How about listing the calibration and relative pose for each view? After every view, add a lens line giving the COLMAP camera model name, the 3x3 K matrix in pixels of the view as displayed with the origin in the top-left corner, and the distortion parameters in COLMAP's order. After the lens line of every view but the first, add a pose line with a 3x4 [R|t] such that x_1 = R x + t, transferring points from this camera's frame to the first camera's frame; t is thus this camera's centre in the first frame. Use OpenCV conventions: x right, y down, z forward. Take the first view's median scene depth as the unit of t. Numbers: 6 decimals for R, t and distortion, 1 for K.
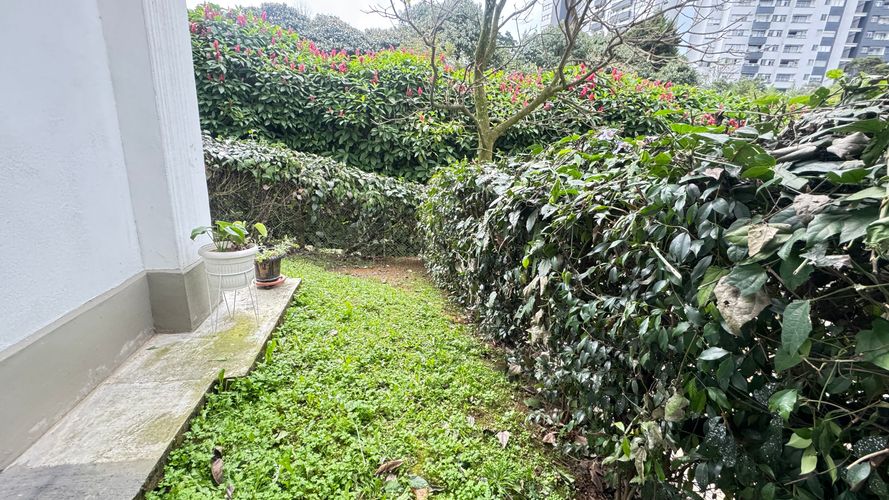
lens RADIAL K [[355.6, 0, 444.5], [0, 355.6, 250.0], [0, 0, 1]] dist [-0.001326, -0.000208]
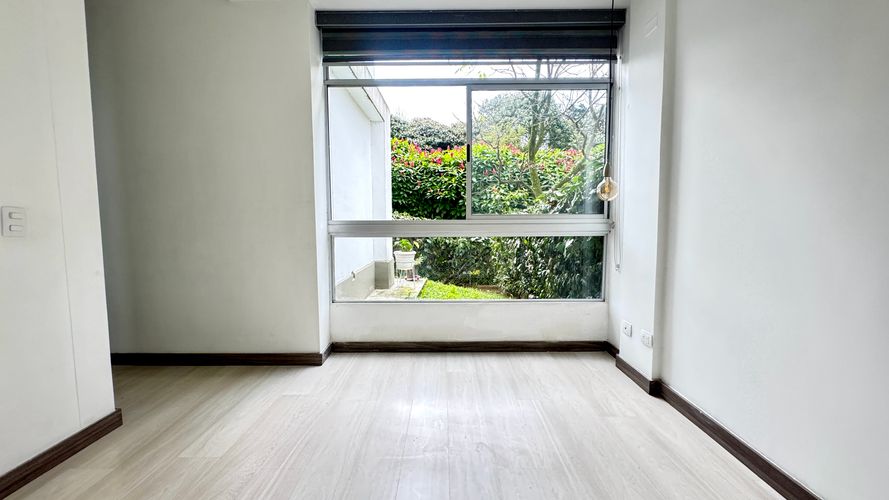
lens RADIAL K [[355.6, 0, 444.5], [0, 355.6, 250.0], [0, 0, 1]] dist [-0.001326, -0.000208]
pose [[0.972780, -0.044441, -0.227427, 0.044209], [0.001301, 0.982470, -0.186418, 0.107274], [0.231725, 0.181047, 0.955785, -0.301594]]
